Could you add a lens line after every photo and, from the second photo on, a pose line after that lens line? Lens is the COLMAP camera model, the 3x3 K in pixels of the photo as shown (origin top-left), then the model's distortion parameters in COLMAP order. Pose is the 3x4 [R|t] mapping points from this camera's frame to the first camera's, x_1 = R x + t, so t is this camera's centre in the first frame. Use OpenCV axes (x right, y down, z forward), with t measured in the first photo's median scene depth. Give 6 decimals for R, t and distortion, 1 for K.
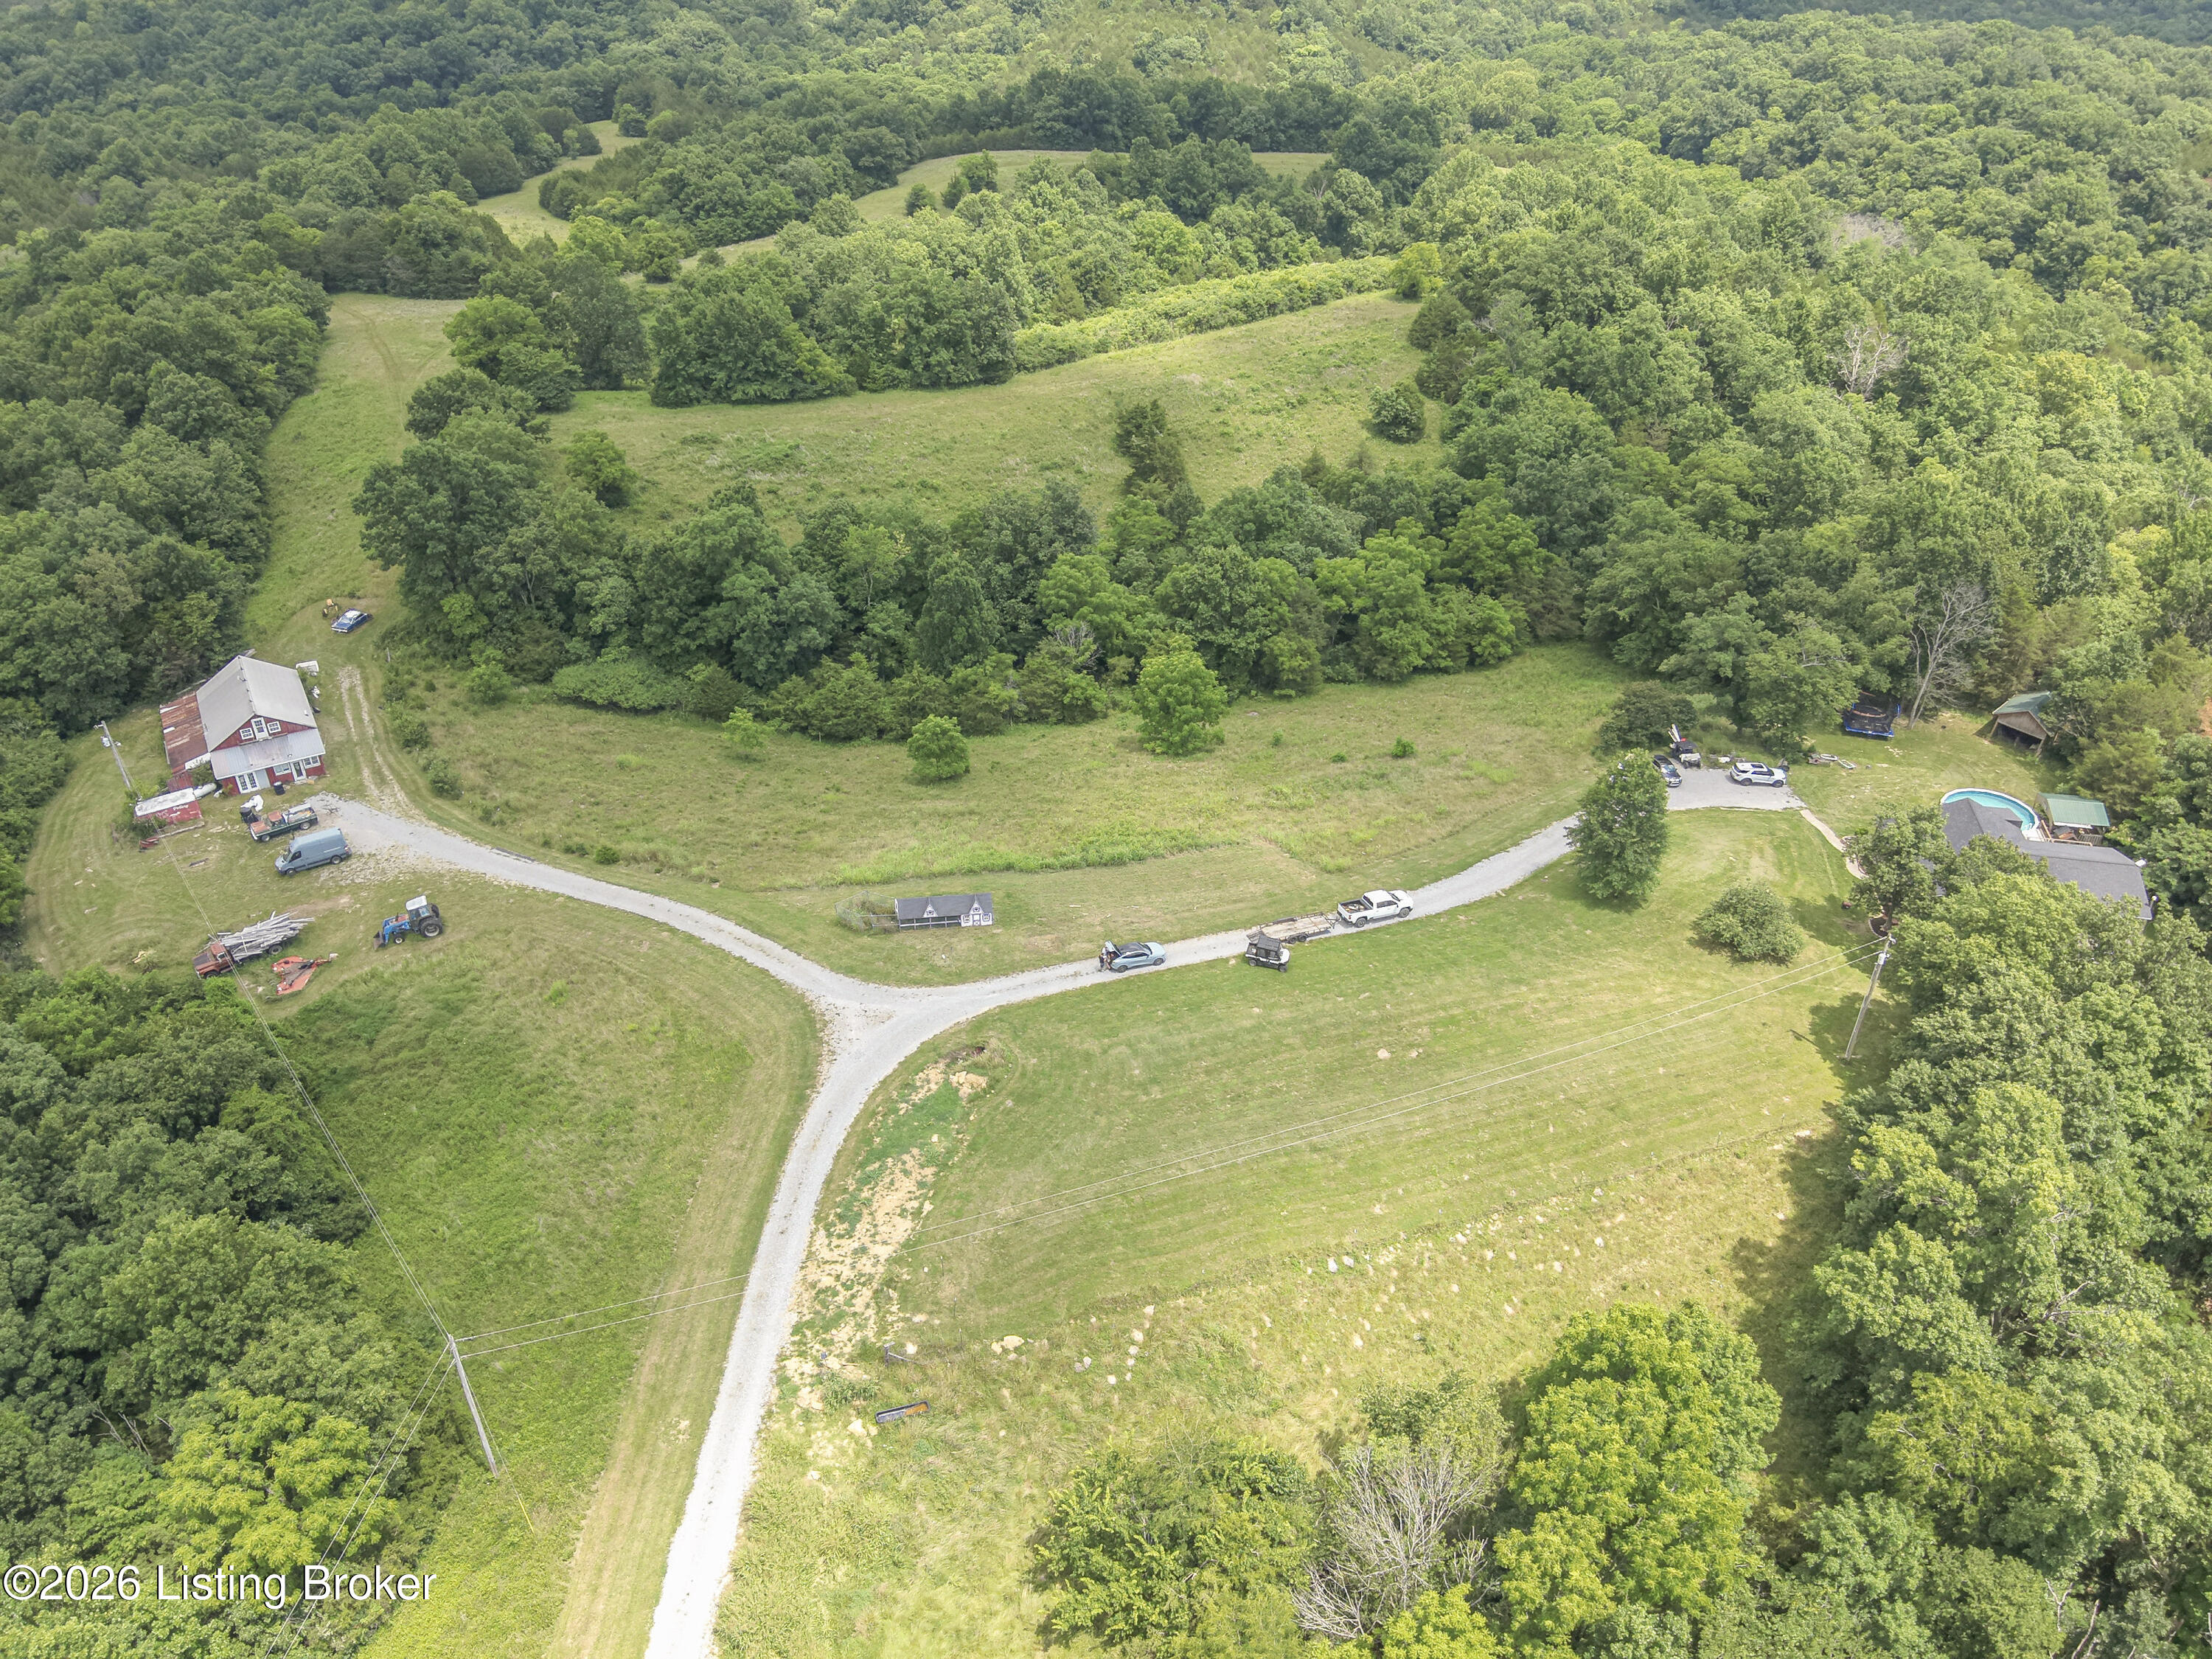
lens RADIAL K [[1606.7, 0, 1123.5], [0, 1606.7, 838.8], [0, 0, 1]] dist [0.086906, -0.184660]
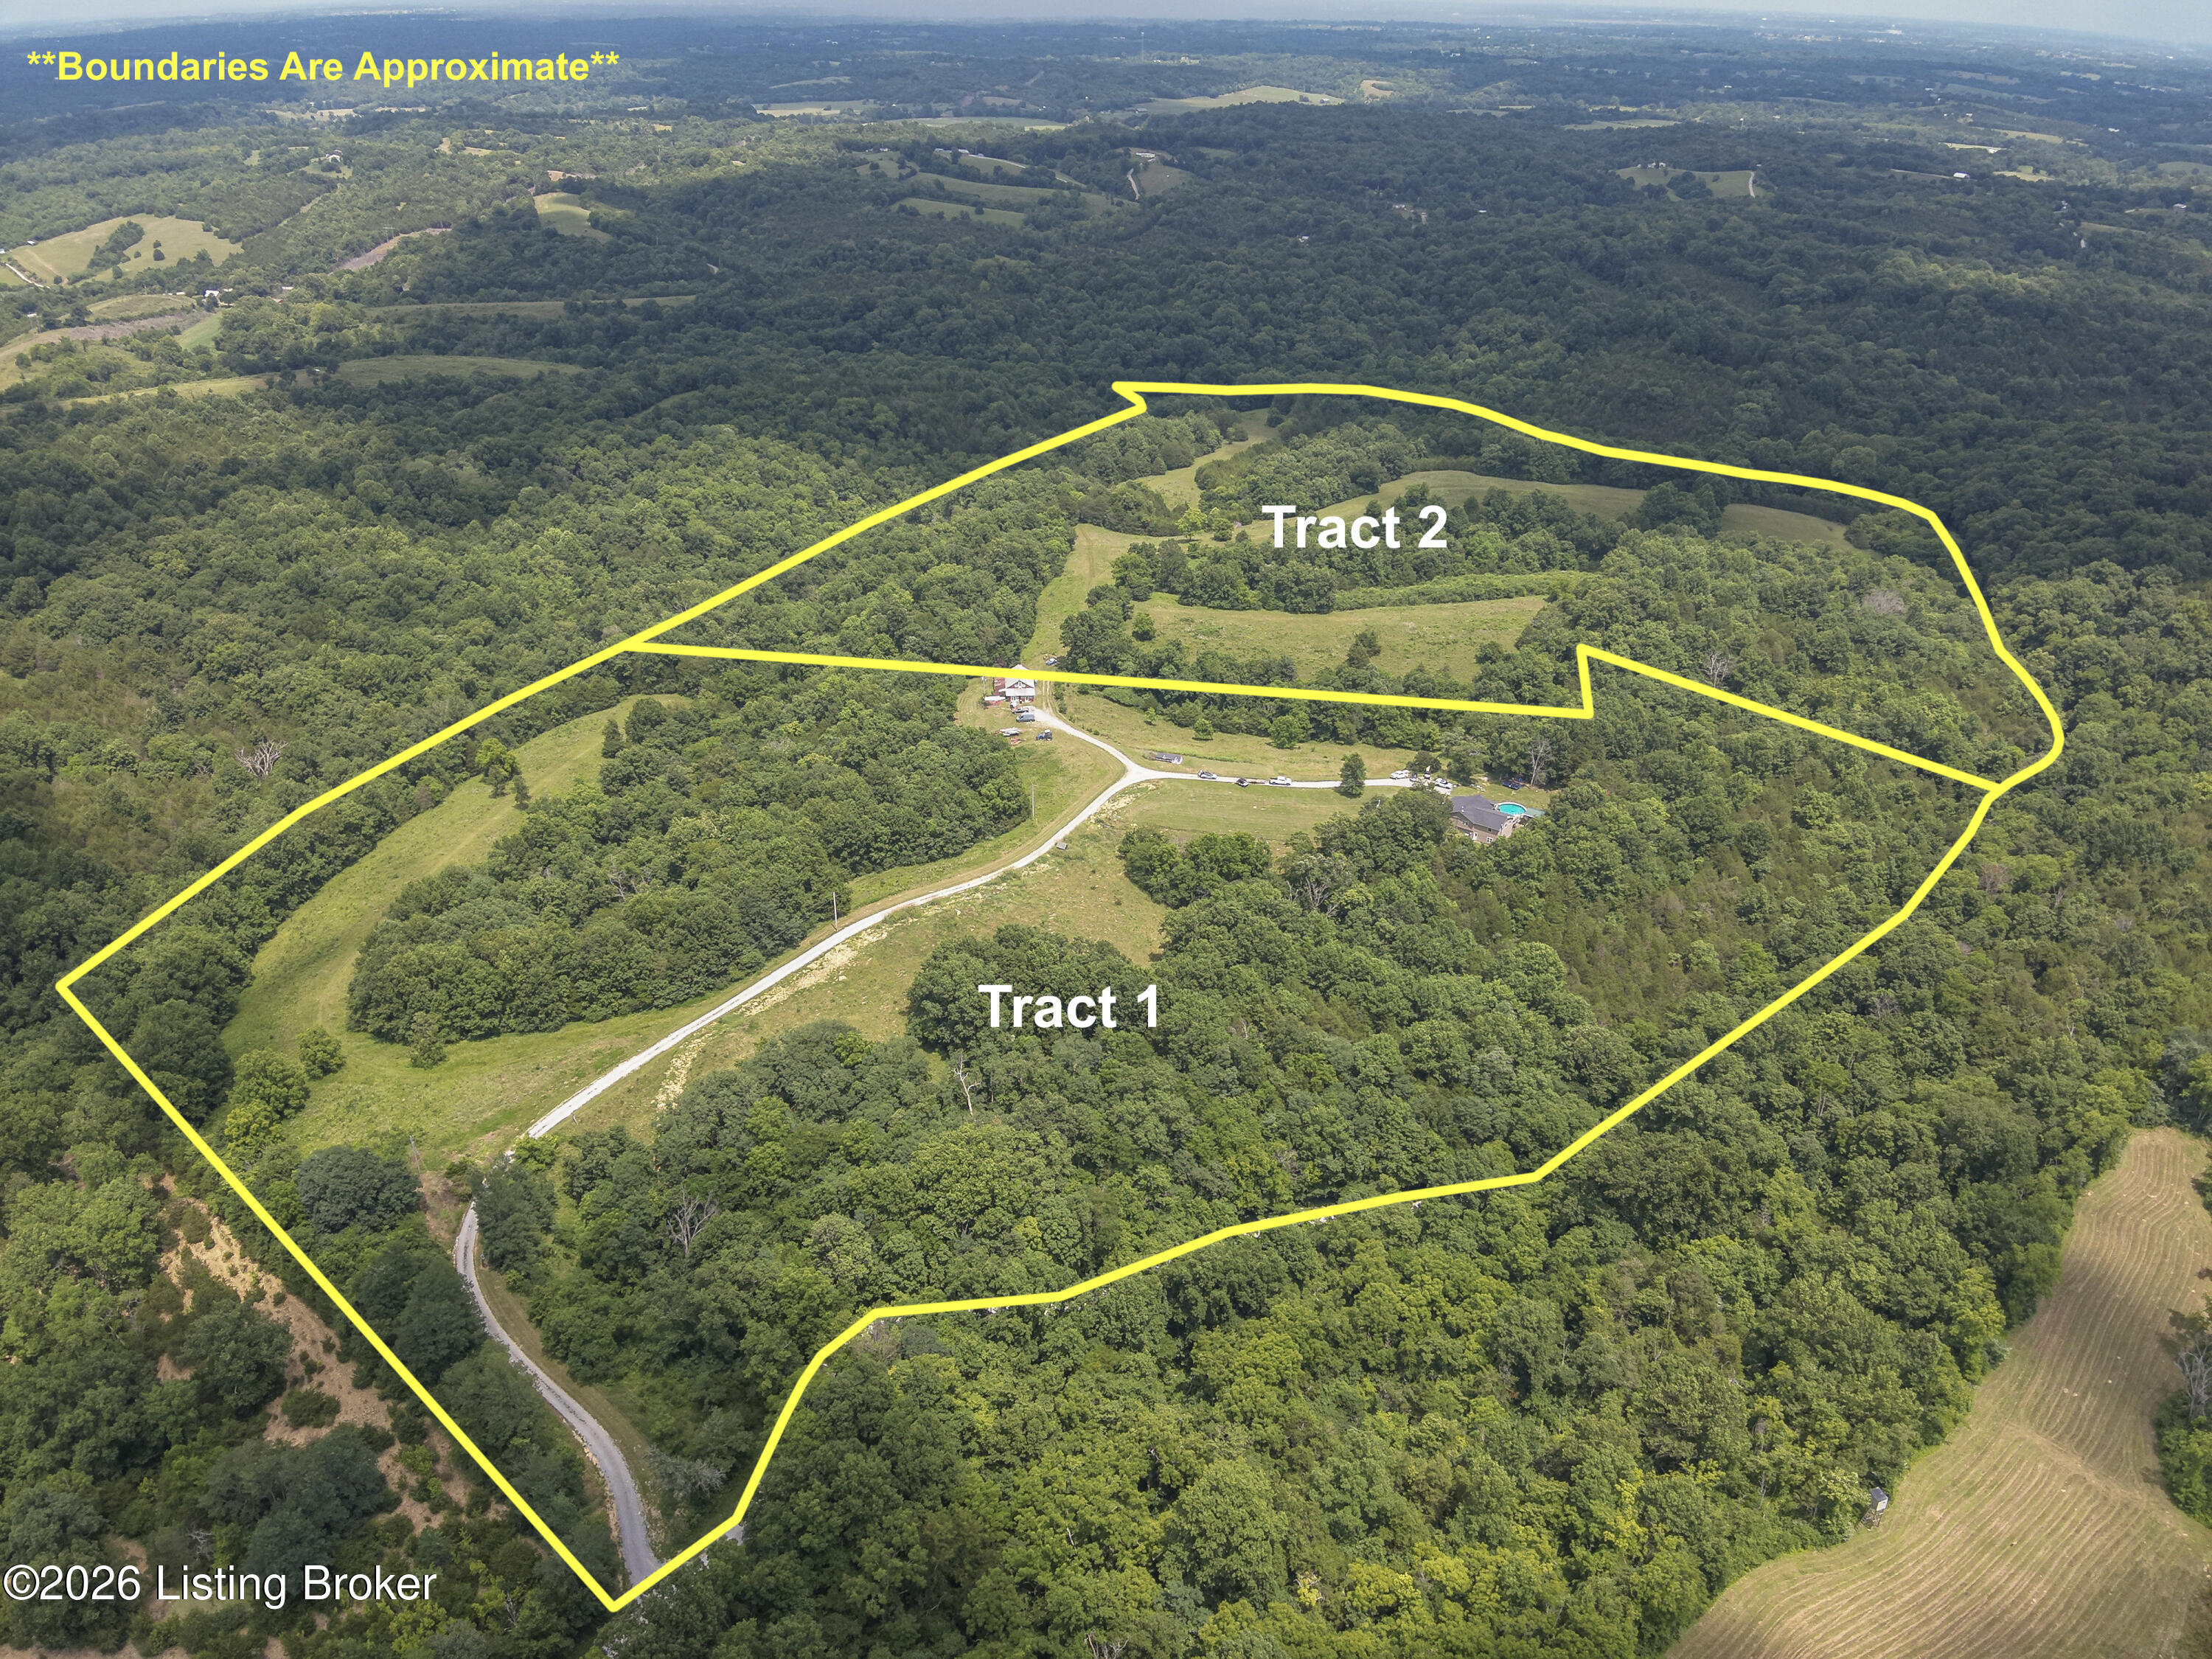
lens RADIAL K [[1606.7, 0, 1123.5], [0, 1606.7, 838.8], [0, 0, 1]] dist [0.086906, -0.184660]
pose [[0.903062, 0.211182, -0.374007, 0.804876], [-0.244053, 0.968842, -0.042225, 0.268933], [0.353436, 0.129409, 0.926464, -1.623459]]
